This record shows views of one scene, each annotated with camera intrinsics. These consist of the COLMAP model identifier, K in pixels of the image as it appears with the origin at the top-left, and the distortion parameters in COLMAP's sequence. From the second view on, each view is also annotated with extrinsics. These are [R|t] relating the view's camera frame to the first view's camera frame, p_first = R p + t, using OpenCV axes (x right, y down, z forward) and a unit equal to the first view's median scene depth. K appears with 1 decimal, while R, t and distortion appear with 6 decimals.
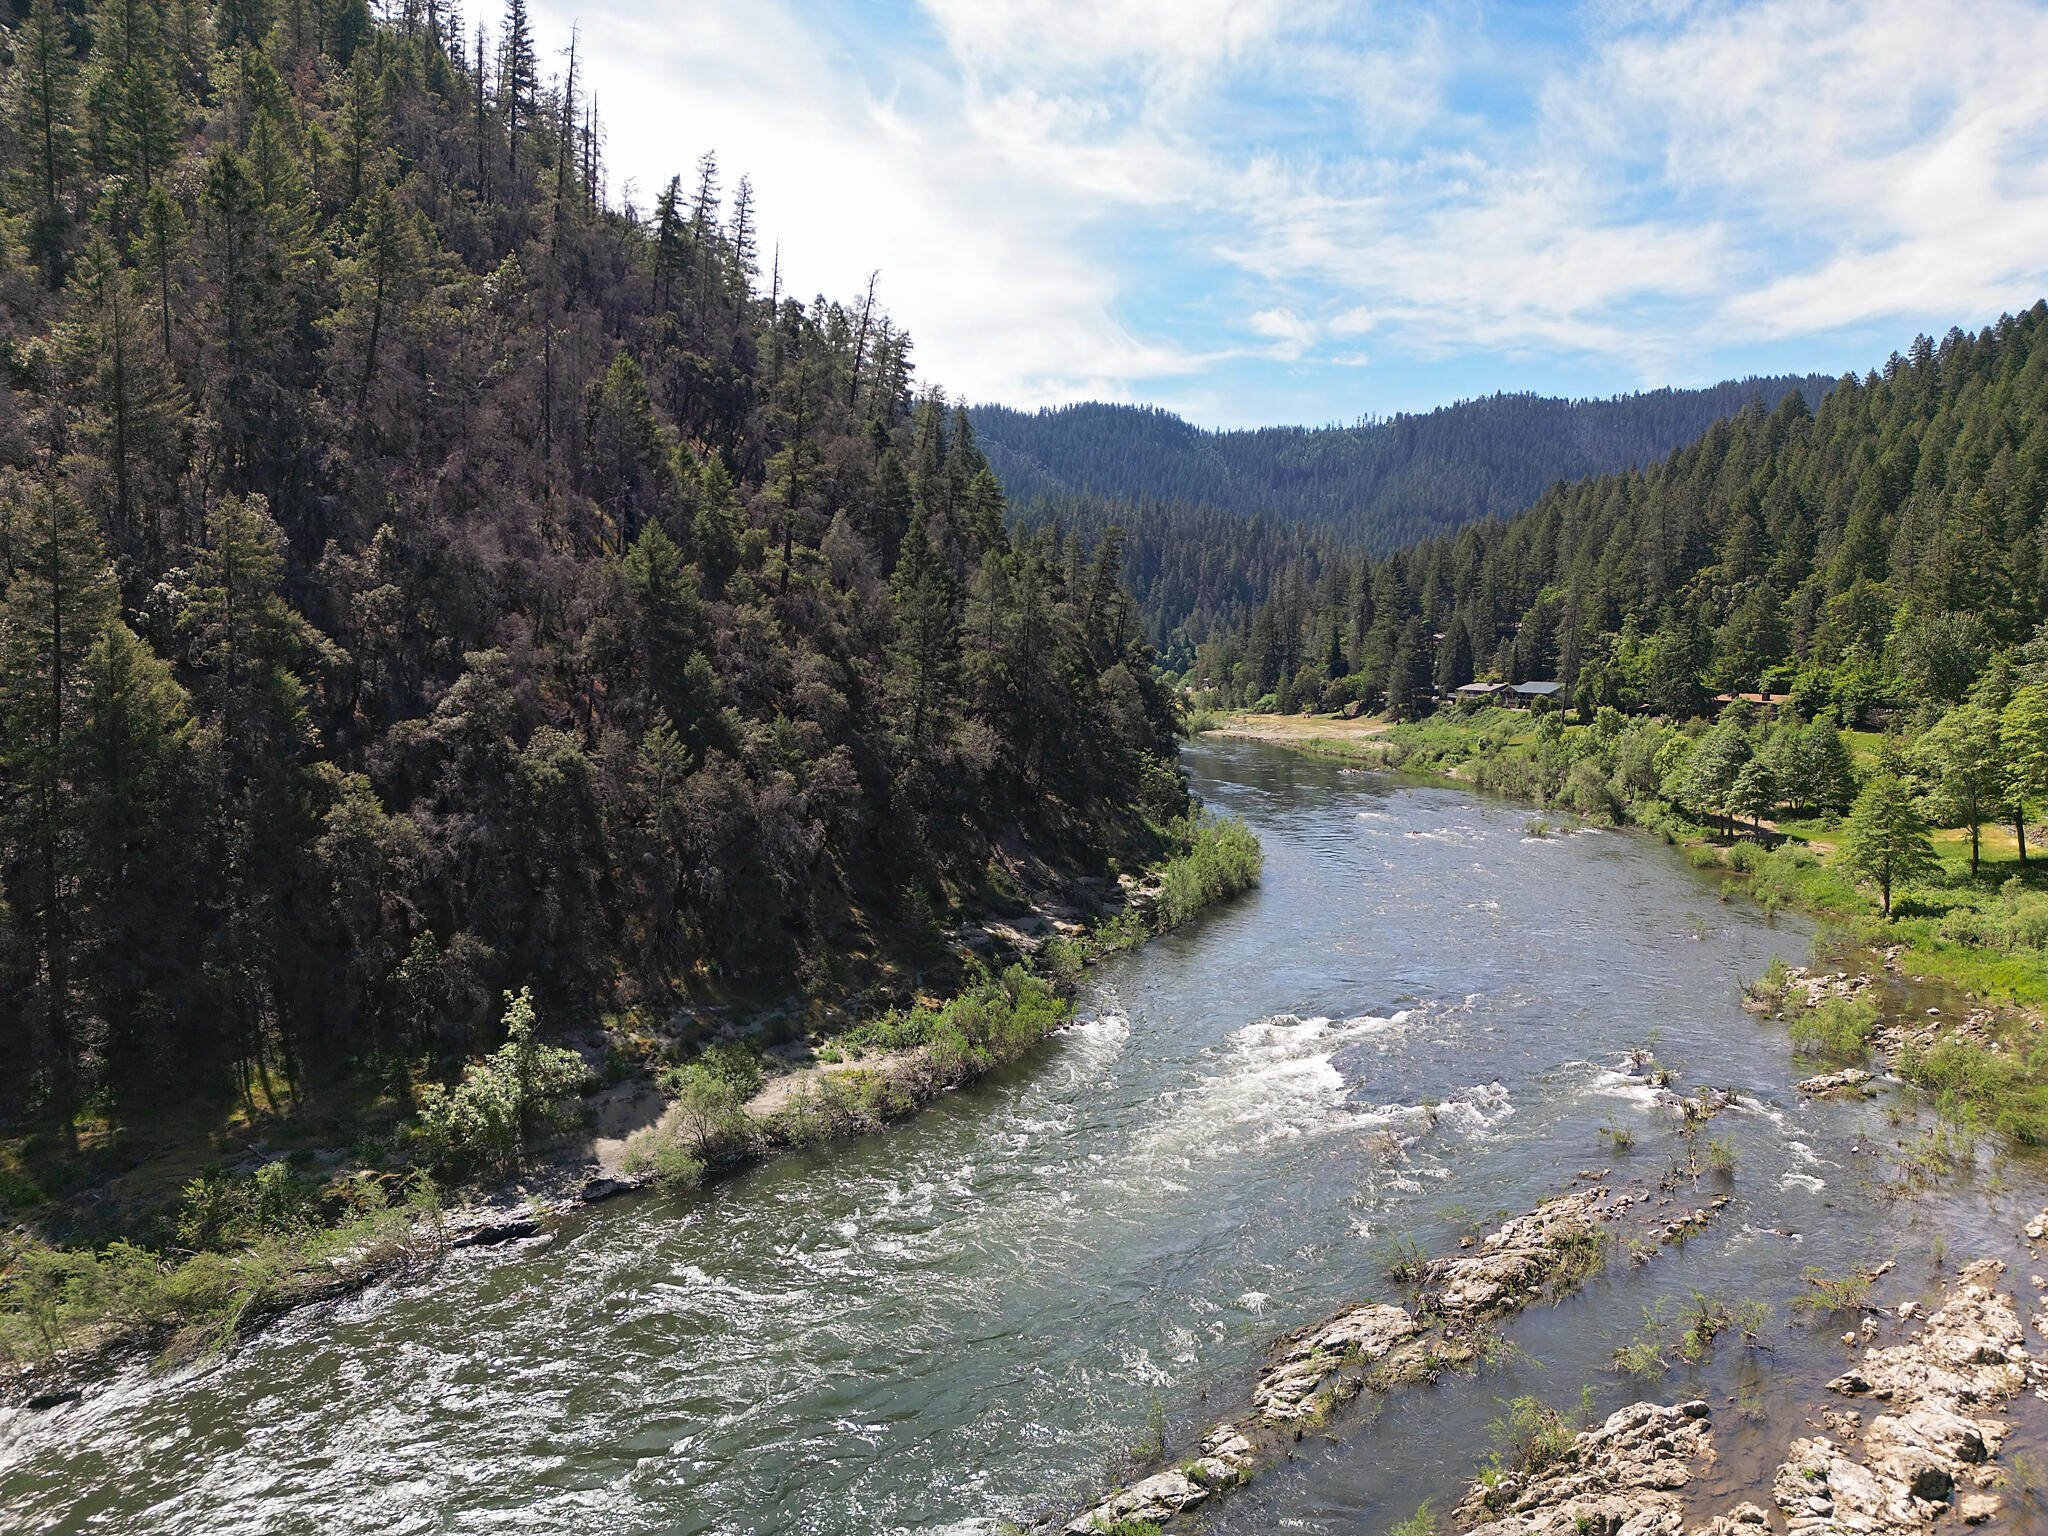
lens RADIAL K [[1407.6, 0, 1028.4], [0, 1407.6, 782.9], [0, 0, 1]] dist [0.086365, -0.097128]
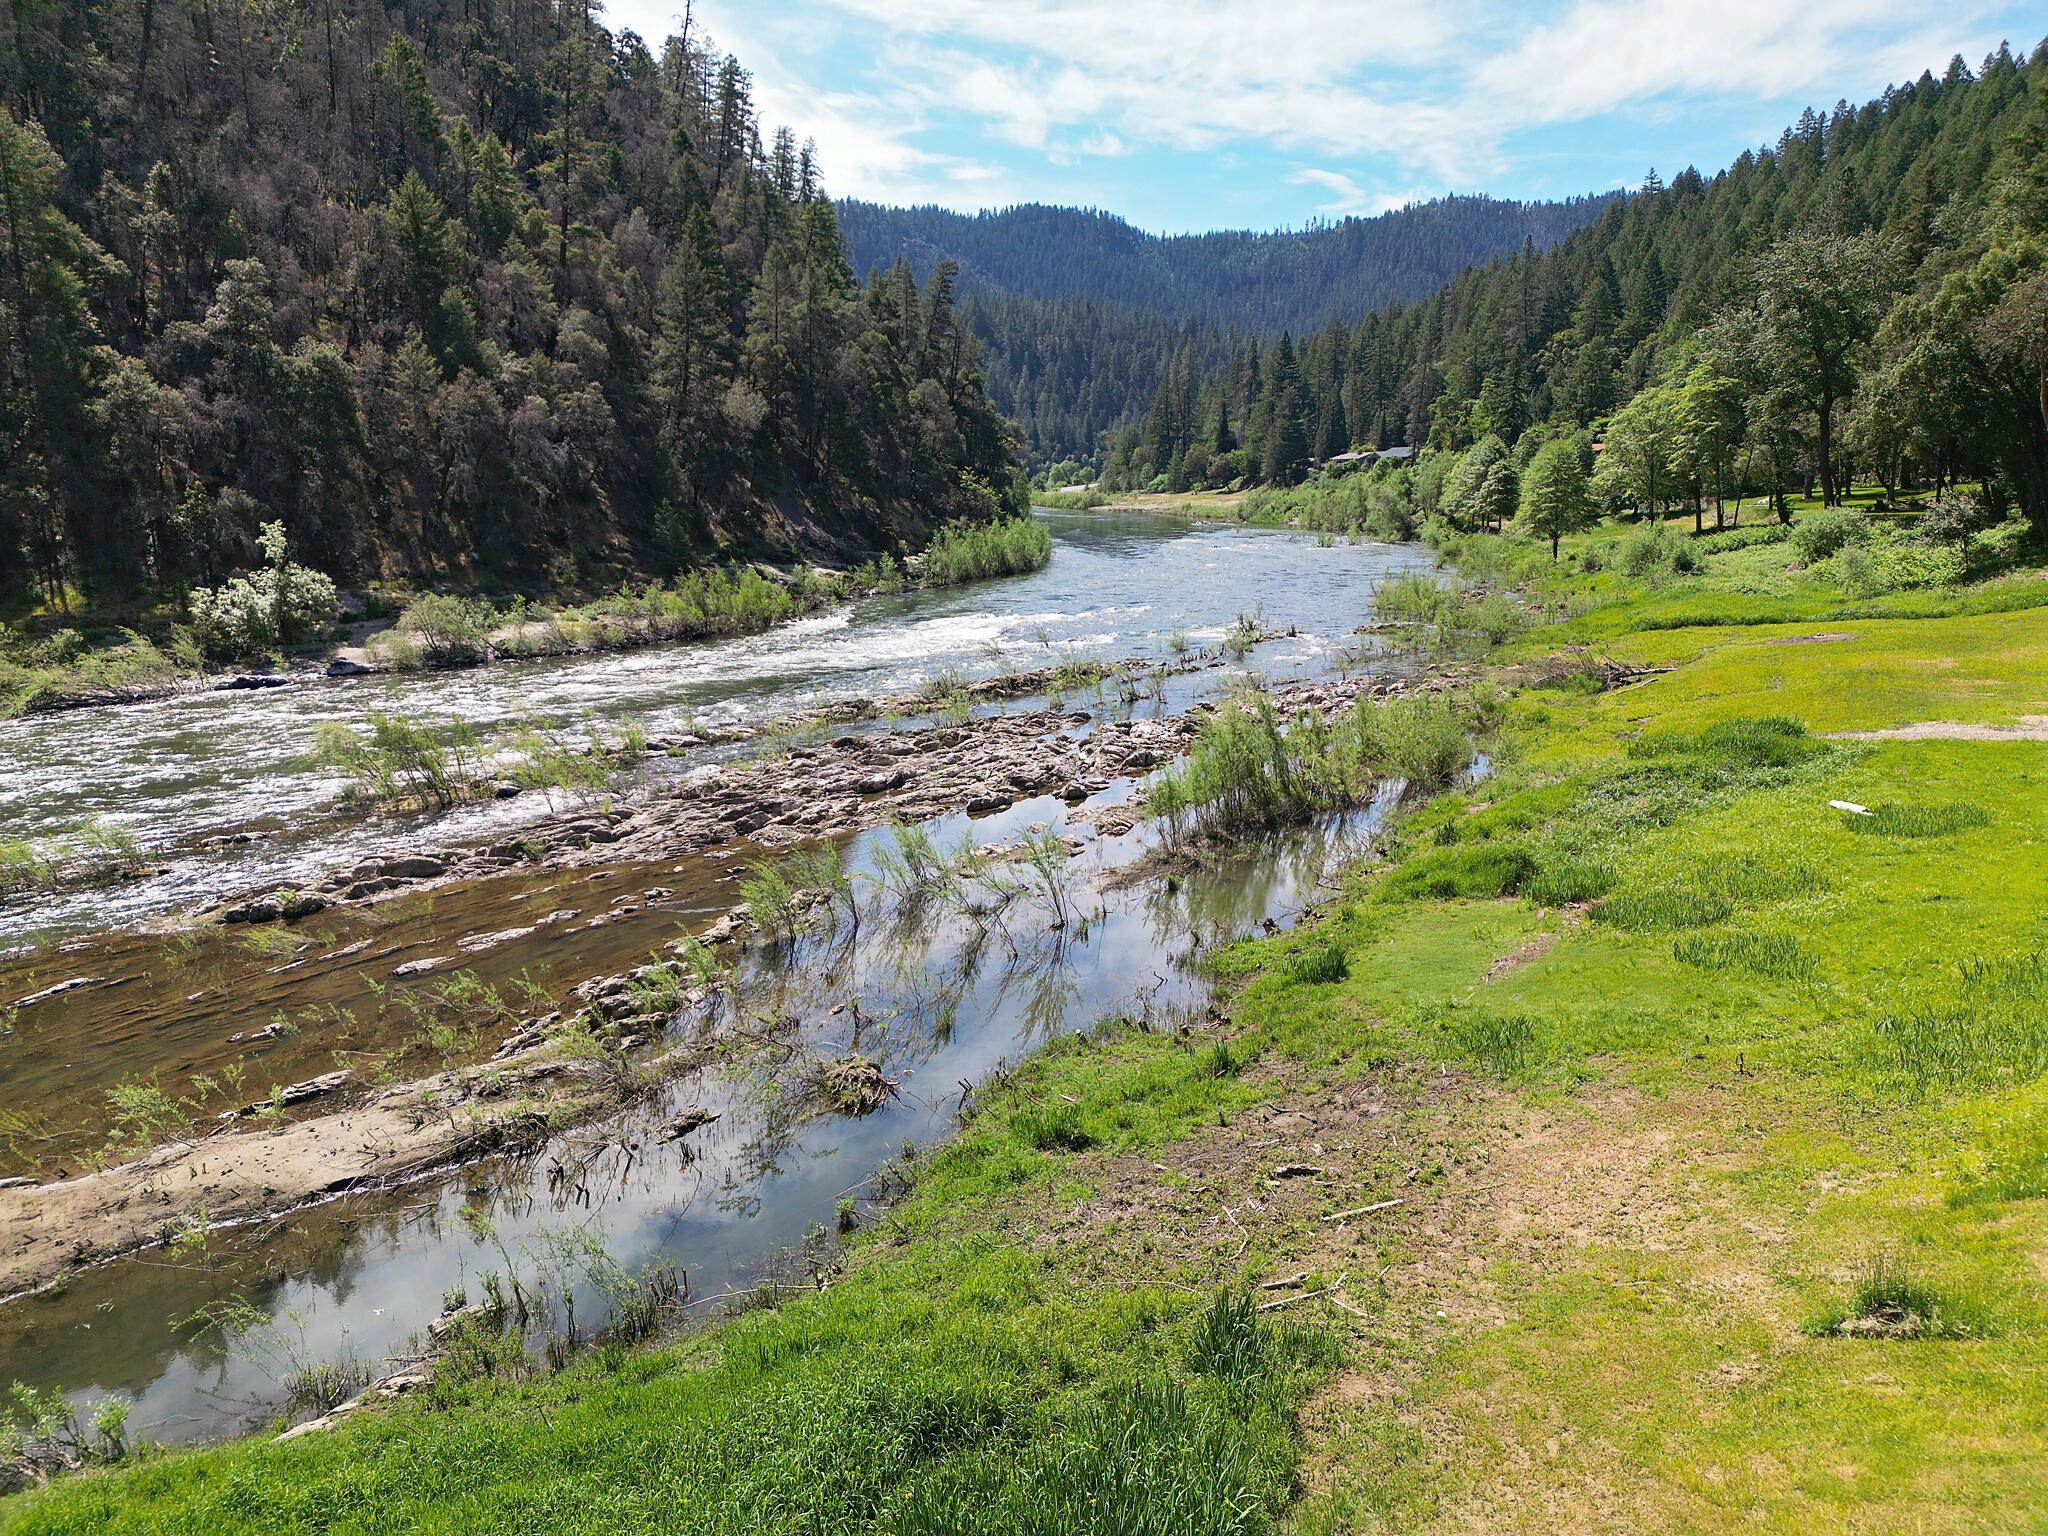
lens RADIAL K [[1407.4, 0, 1030.6], [0, 1407.4, 775.1], [0, 0, 1]] dist [0.080874, -0.081610]
pose [[0.999420, -0.013468, 0.031286, 0.105646], [0.009801, 0.993371, 0.114535, 0.095204], [-0.032621, -0.114162, 0.992926, -0.111664]]
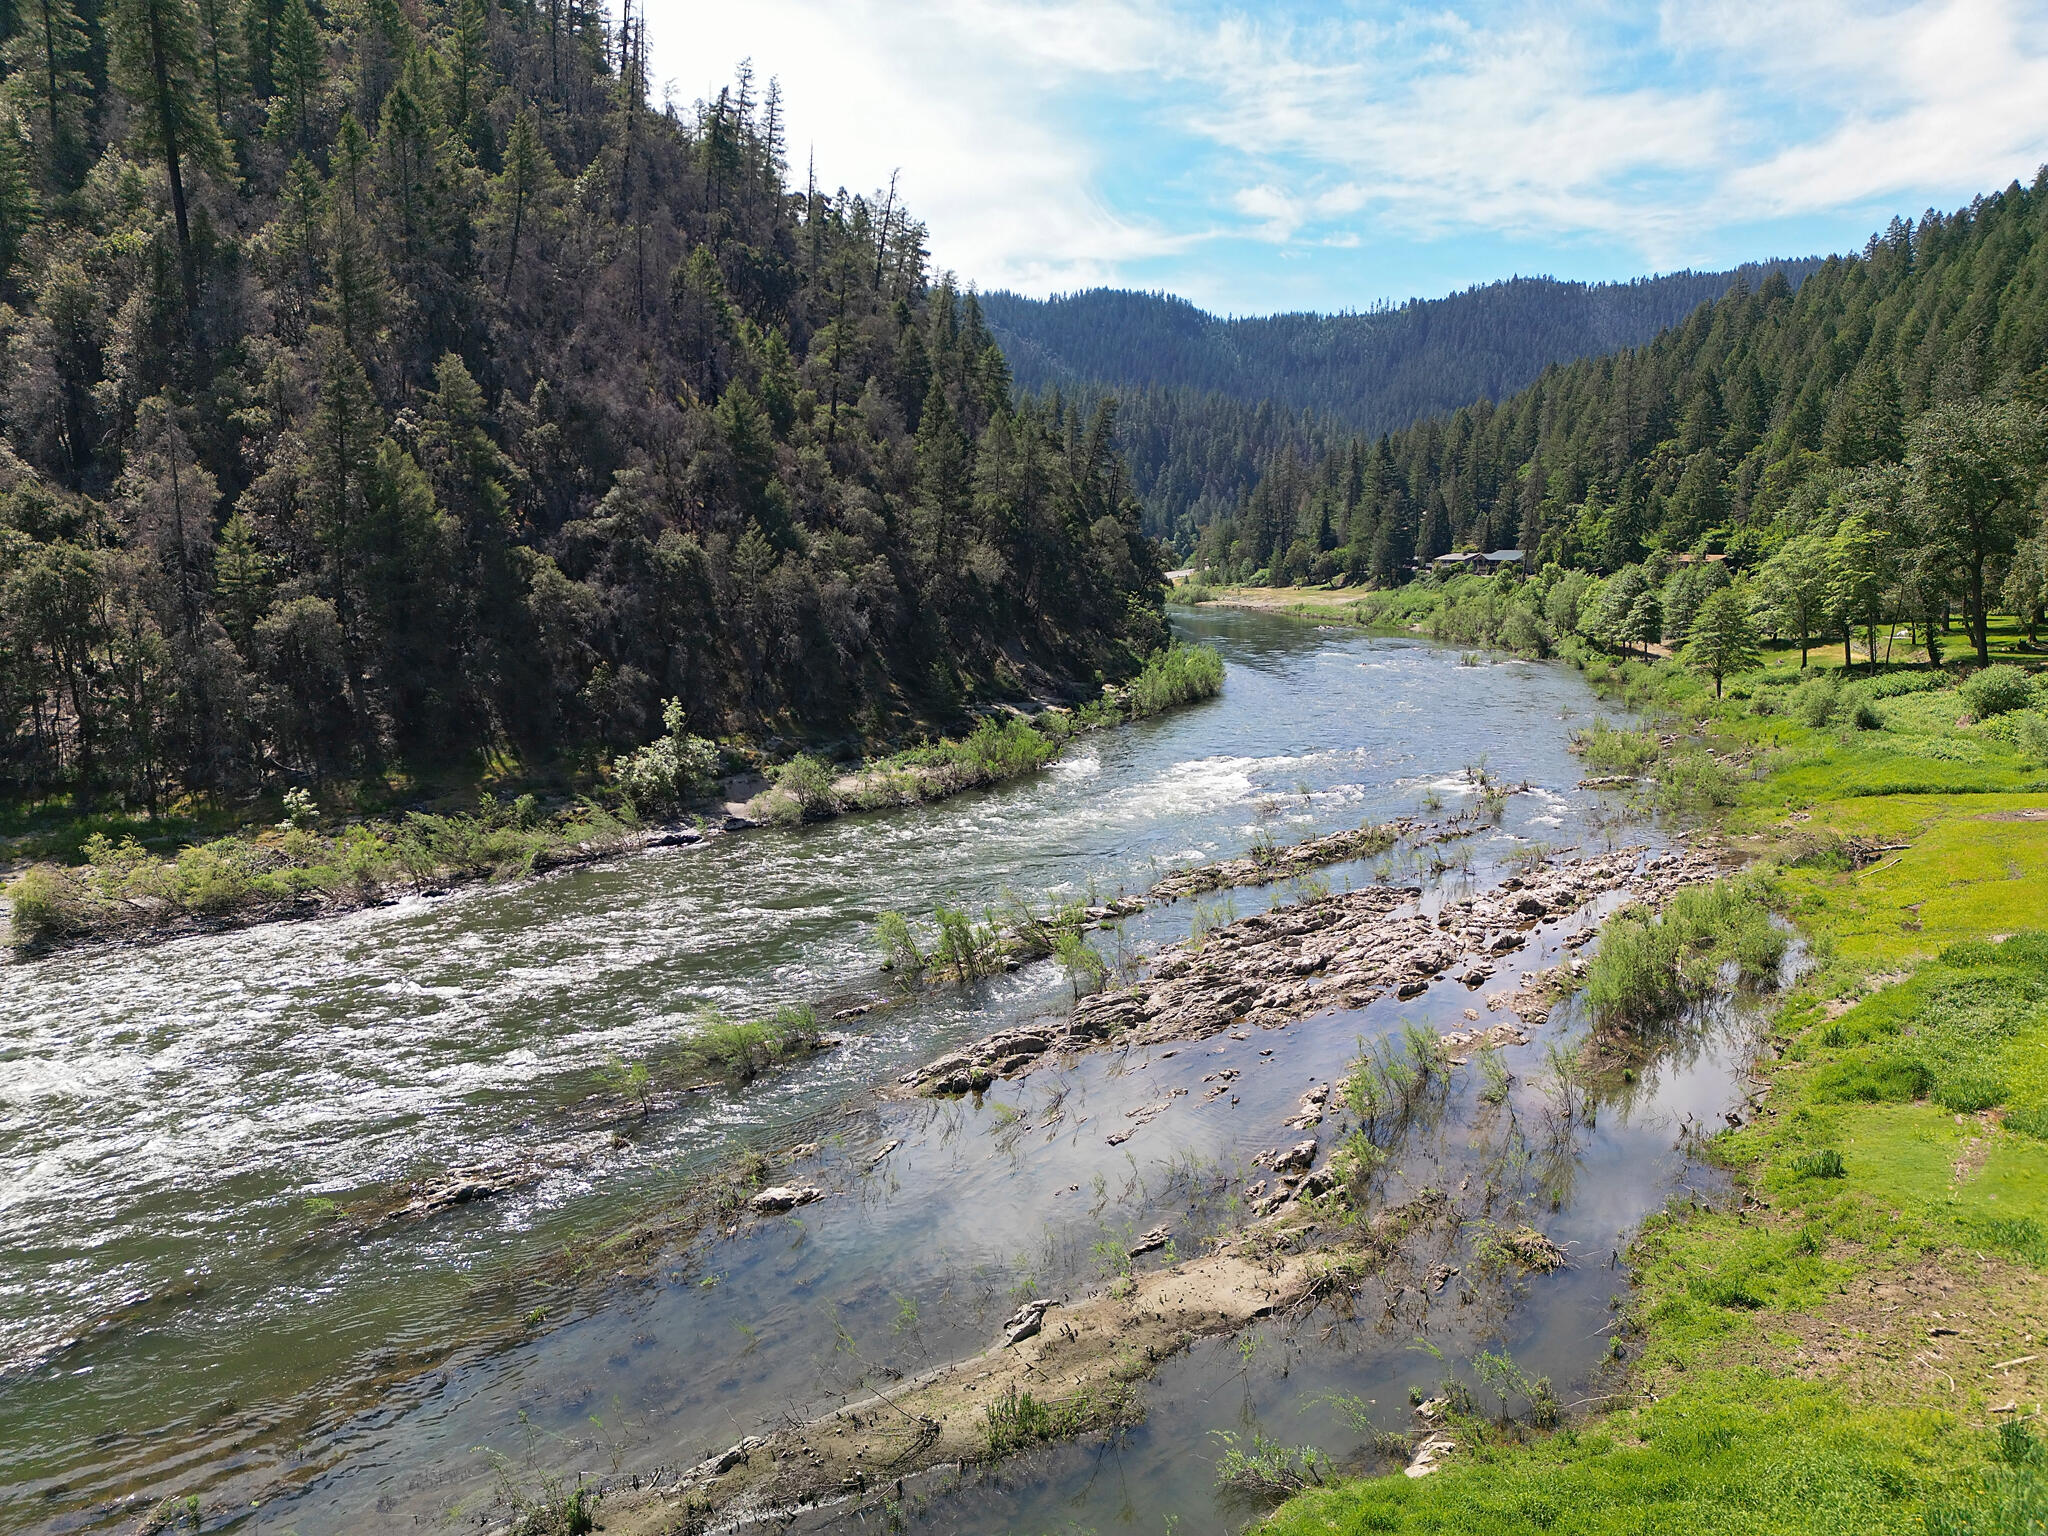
lens RADIAL K [[1407.4, 0, 1030.6], [0, 1407.4, 775.1], [0, 0, 1]] dist [0.080874, -0.081610]
pose [[0.999972, -0.002692, -0.006978, 0.007766], [0.003153, 0.997750, 0.066976, 0.053605], [0.006782, -0.066996, 0.997730, -0.187015]]
